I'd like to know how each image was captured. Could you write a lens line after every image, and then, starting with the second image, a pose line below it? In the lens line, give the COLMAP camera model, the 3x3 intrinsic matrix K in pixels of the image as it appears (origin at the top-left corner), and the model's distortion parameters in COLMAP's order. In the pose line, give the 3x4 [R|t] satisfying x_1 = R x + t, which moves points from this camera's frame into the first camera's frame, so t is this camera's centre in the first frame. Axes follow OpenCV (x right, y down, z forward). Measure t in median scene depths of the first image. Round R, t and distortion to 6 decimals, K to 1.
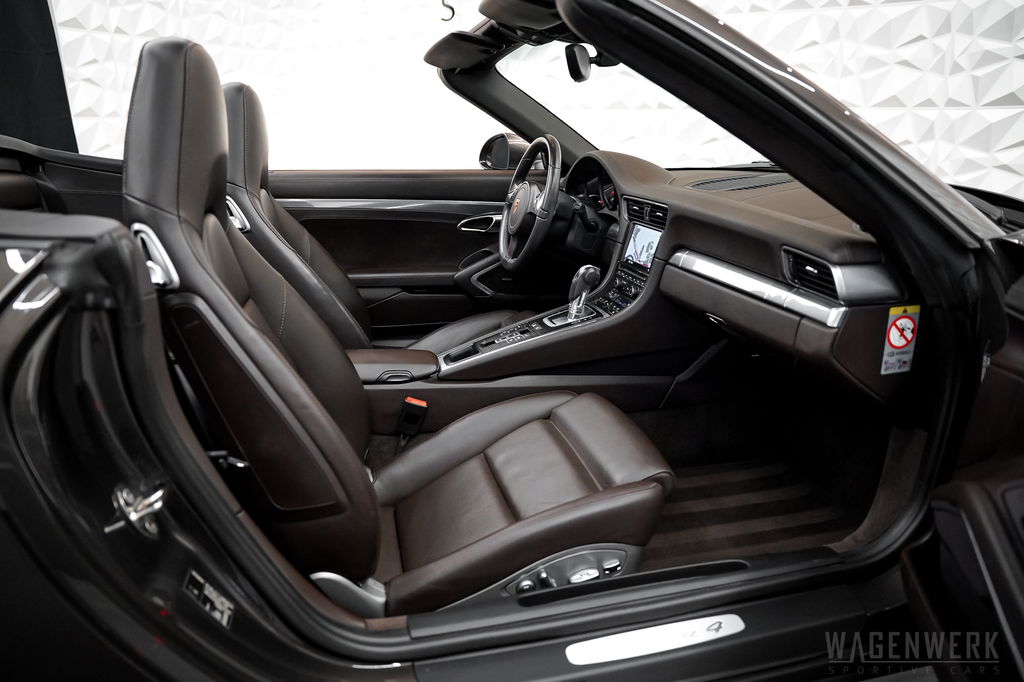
lens RADIAL K [[721.5, 0, 512.0], [0, 721.5, 341.0], [0, 0, 1]] dist [-0.177219, 0.140802]
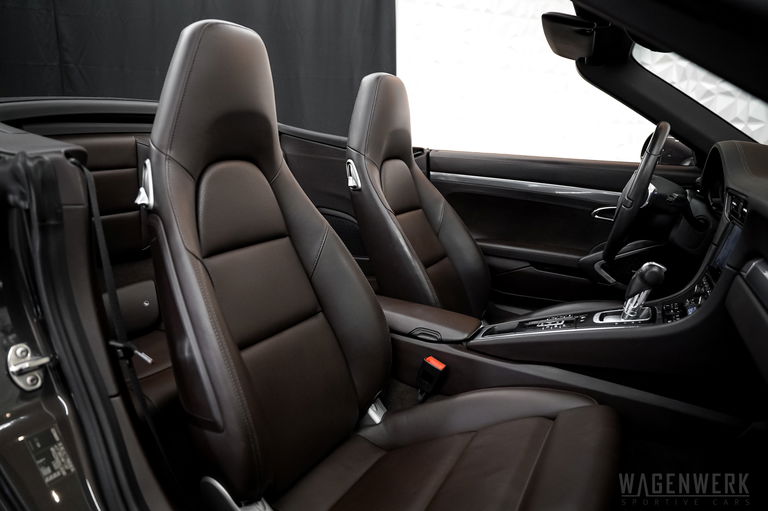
lens RADIAL K [[541.2, 0, 384.0], [0, 541.2, 255.5], [0, 0, 1]] dist [-0.177219, 0.140802]
pose [[0.754685, 0.149738, -0.638771, 0.257733], [-0.203088, 0.979105, -0.010425, -0.040118], [0.623863, 0.137595, 0.769326, 0.303059]]
